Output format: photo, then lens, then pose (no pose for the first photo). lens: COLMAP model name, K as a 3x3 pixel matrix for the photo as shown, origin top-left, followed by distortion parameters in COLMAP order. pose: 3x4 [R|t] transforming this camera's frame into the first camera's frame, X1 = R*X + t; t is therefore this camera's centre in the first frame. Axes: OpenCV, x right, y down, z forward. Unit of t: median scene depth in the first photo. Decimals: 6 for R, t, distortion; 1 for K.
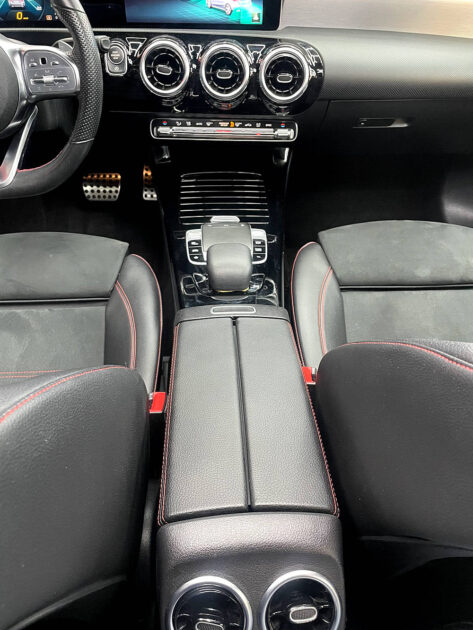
lens RADIAL K [[456.8, 0, 257.7], [0, 456.8, 324.2], [0, 0, 1]] dist [0.023192, -0.055921]
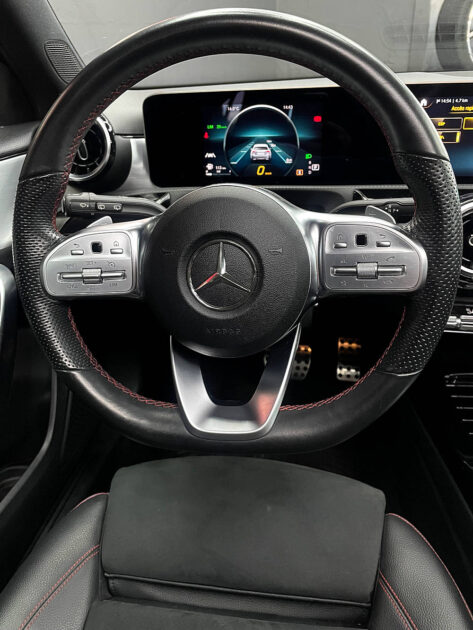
lens RADIAL K [[456.8, 0, 237.3], [0, 456.8, 318.3], [0, 0, 1]] dist [0.023192, -0.055921]
pose [[0.968201, 0.032801, -0.248015, -0.365989], [-0.100962, 0.958282, -0.267398, -0.240161], [0.228898, 0.283935, 0.931121, 0.349688]]
